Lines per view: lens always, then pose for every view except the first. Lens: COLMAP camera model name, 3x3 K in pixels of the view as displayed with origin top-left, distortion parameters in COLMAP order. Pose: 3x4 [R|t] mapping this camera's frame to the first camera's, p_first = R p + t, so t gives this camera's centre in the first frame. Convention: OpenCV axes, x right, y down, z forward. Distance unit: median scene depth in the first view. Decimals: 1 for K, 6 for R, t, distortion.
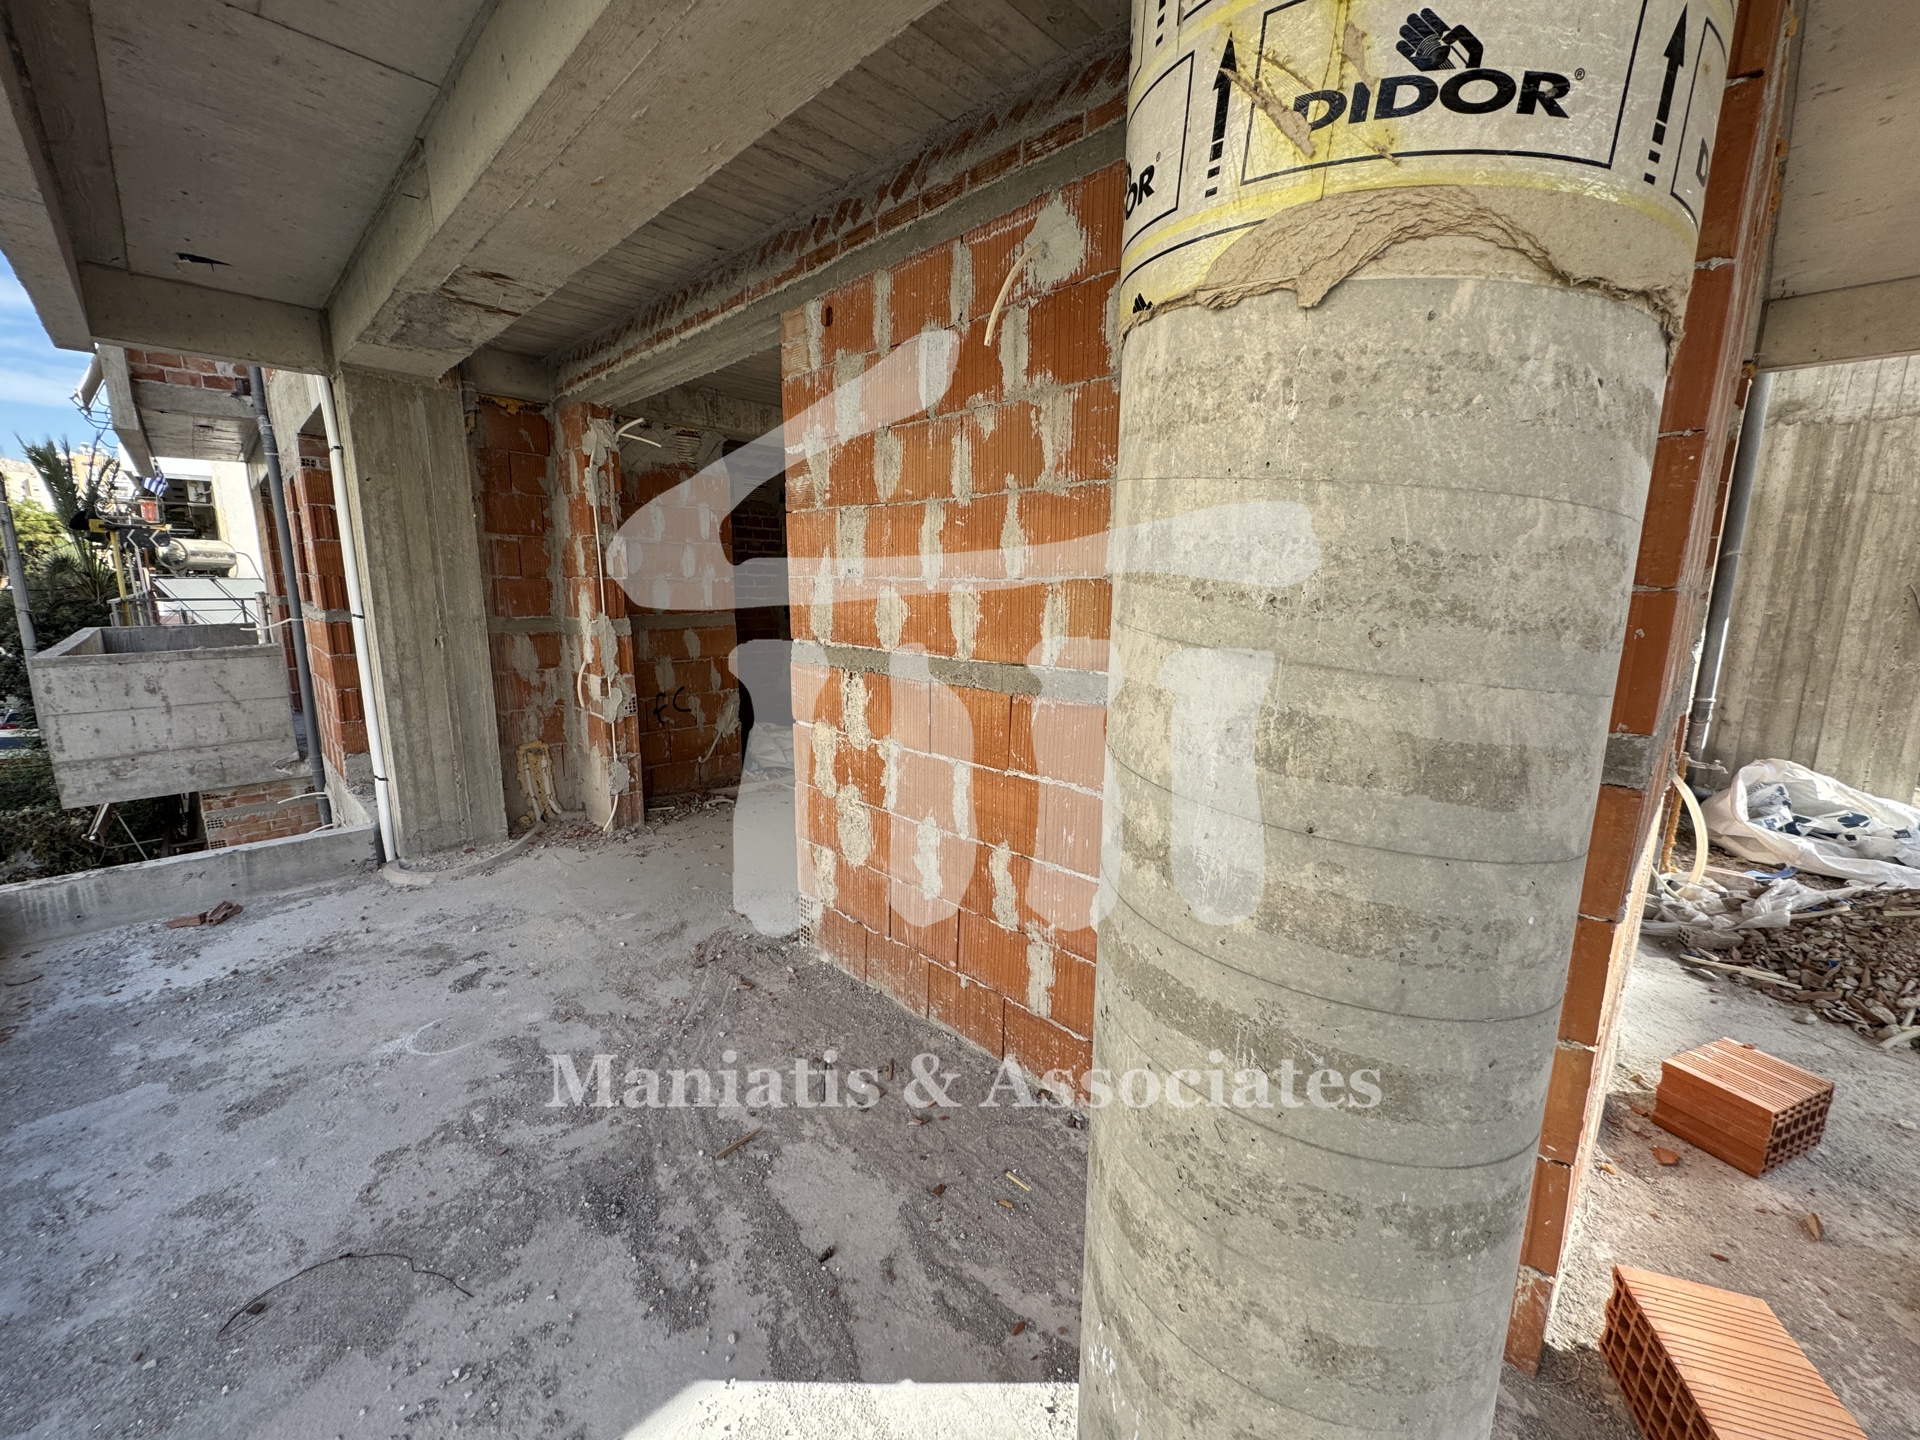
lens RADIAL K [[760.4, 0, 960.2], [0, 760.4, 722.1], [0, 0, 1]] dist [-0.000781, 0.000062]
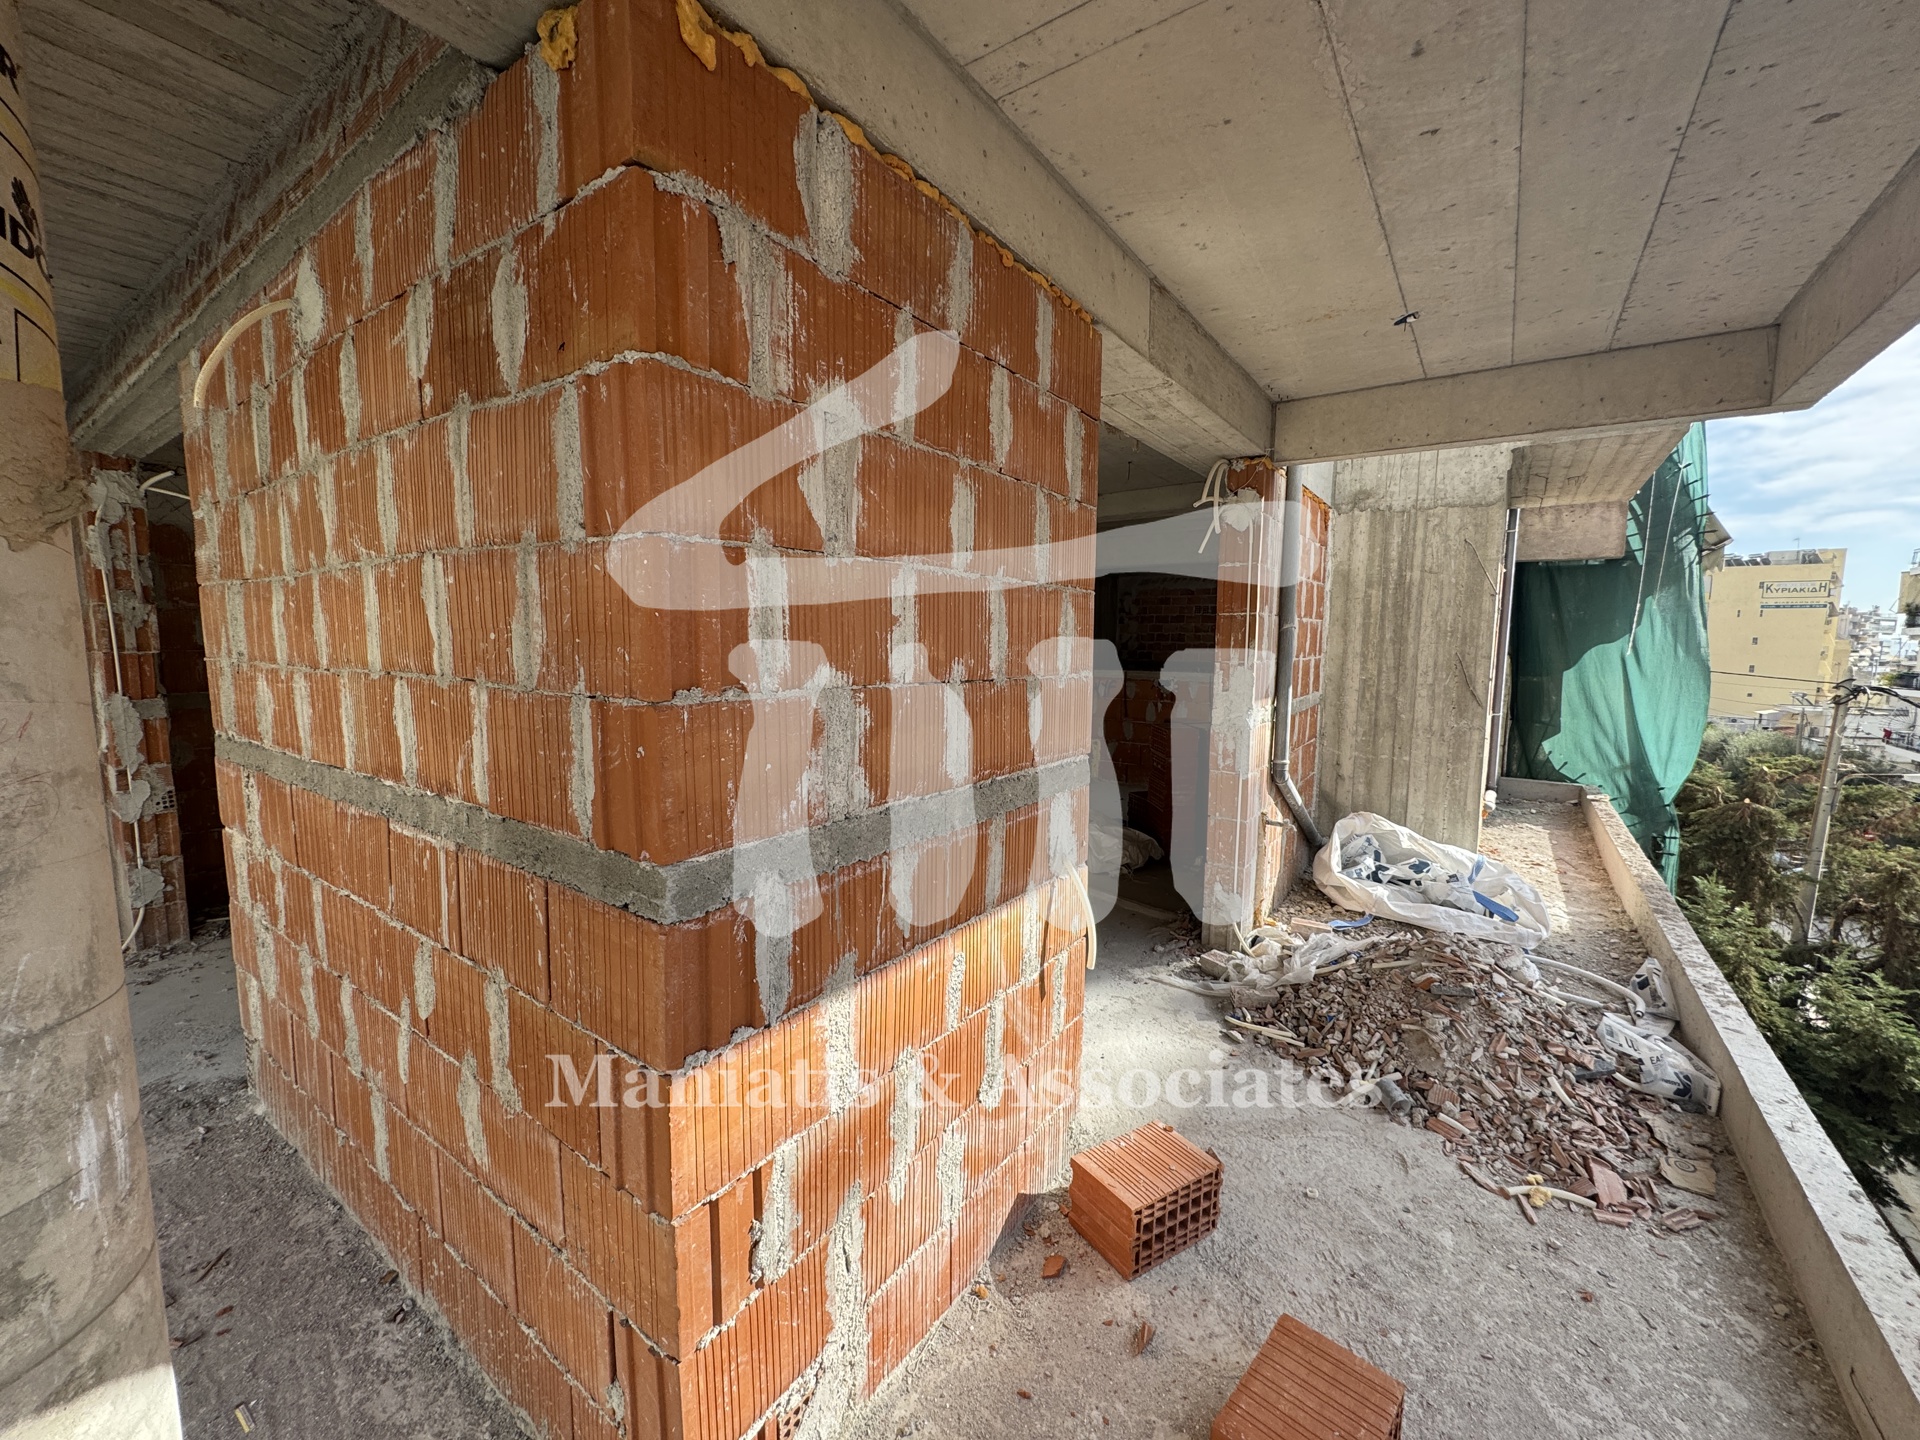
lens RADIAL K [[760.4, 0, 959.4], [0, 760.4, 720.8], [0, 0, 1]] dist [-0.000781, 0.000062]
pose [[0.985969, -0.020339, 0.165686, 0.568888], [0.032586, 0.996905, -0.071538, -0.038709], [-0.163718, 0.075933, 0.983580, 0.025882]]
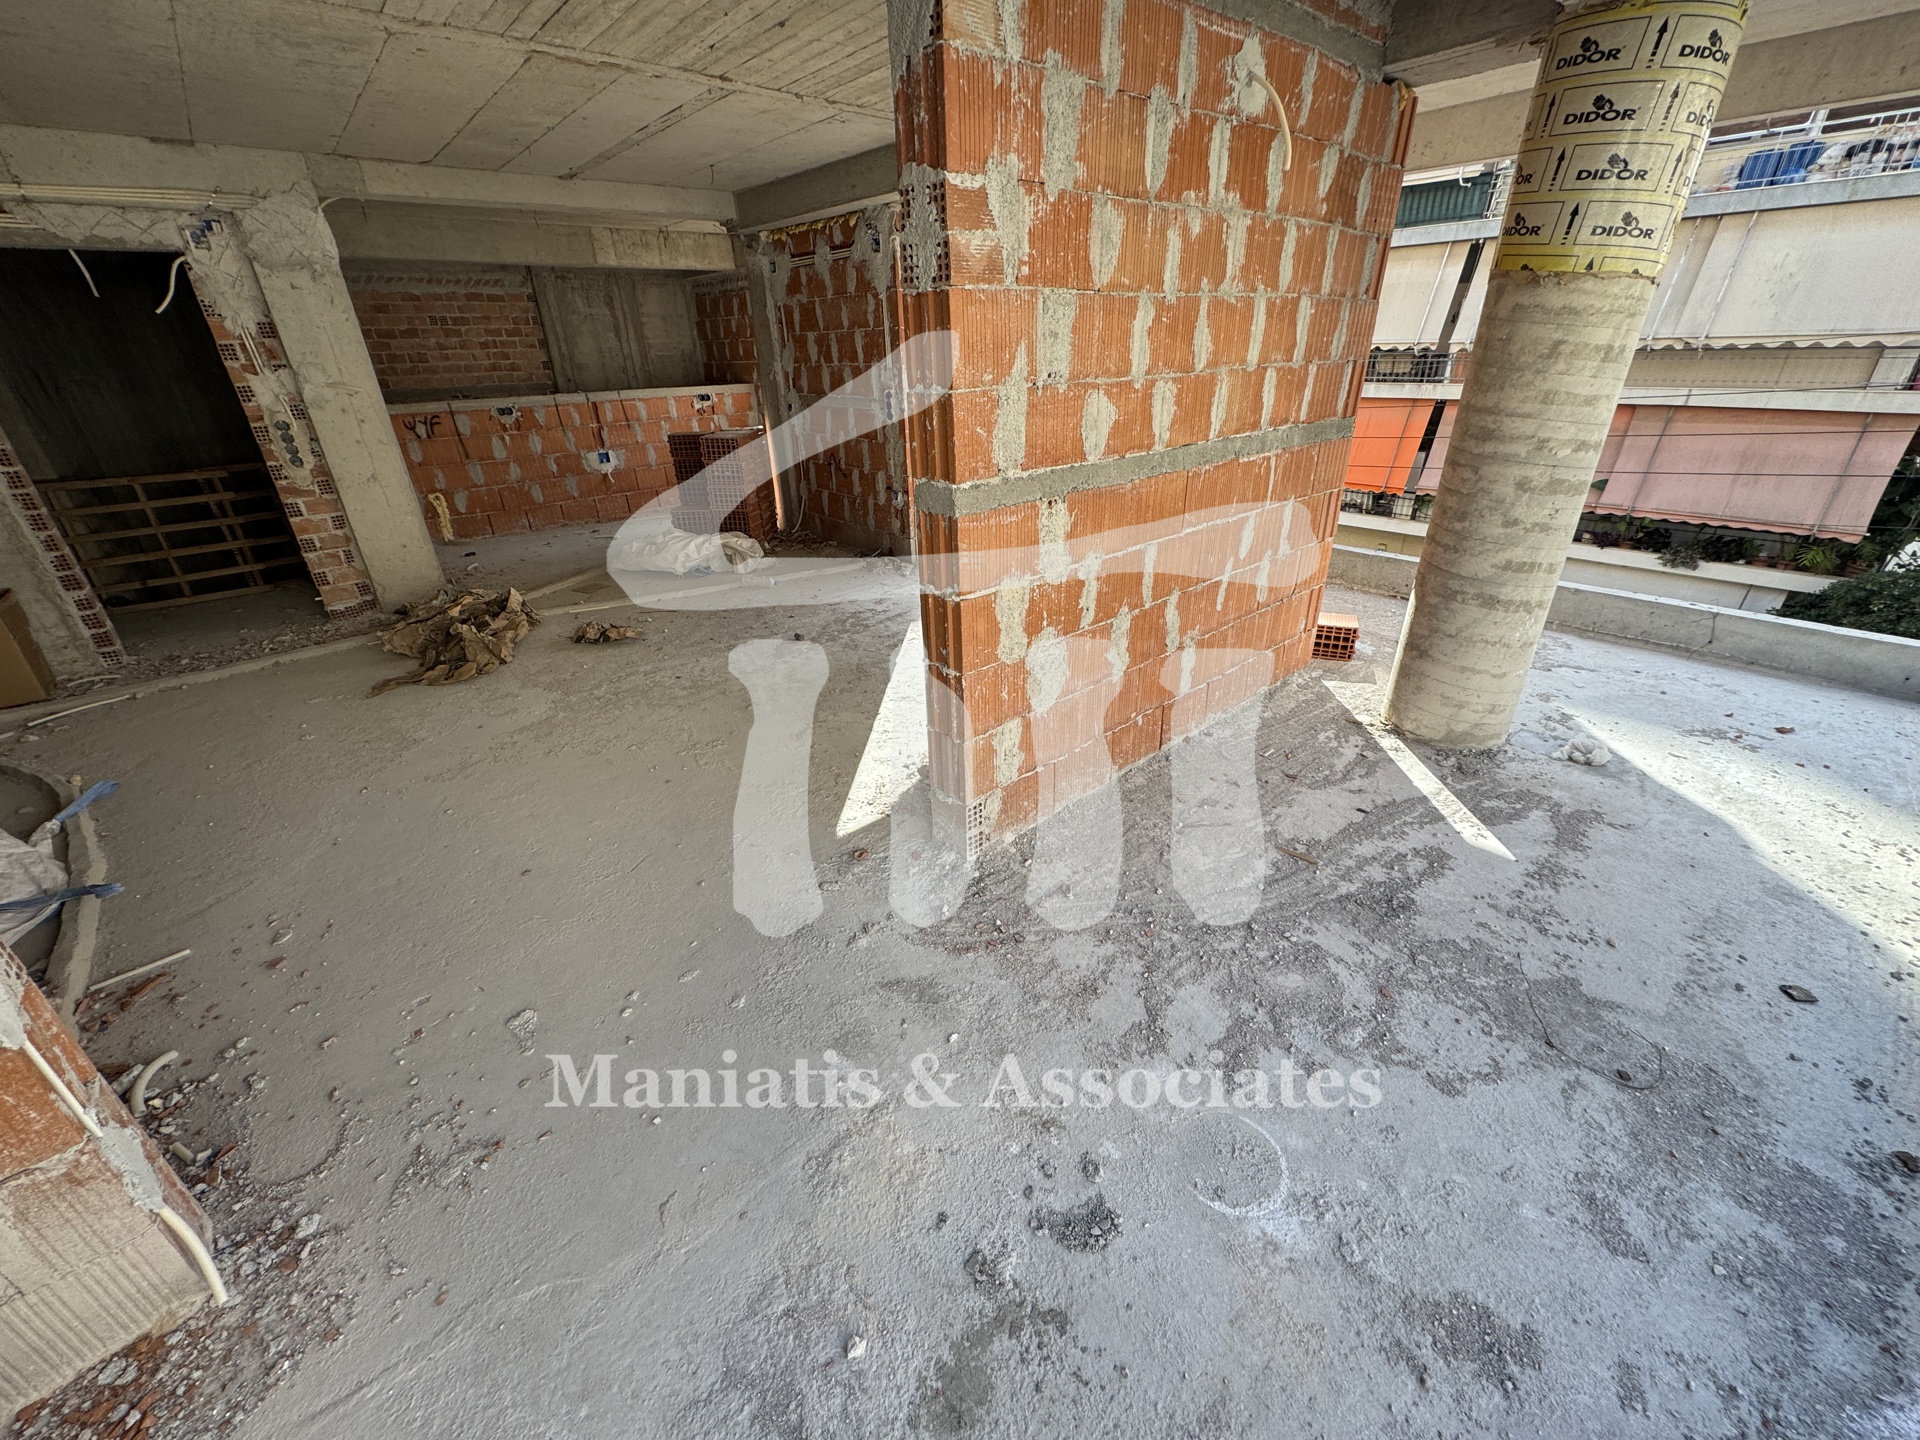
lens RADIAL K [[760.4, 0, 959.9], [0, 760.4, 718.5], [0, 0, 1]] dist [-0.000781, 0.000062]
pose [[0.064697, -0.454868, 0.888205, -1.164886], [0.208879, 0.876526, 0.433672, -0.276316], [-0.975799, 0.157470, 0.151721, 1.135107]]
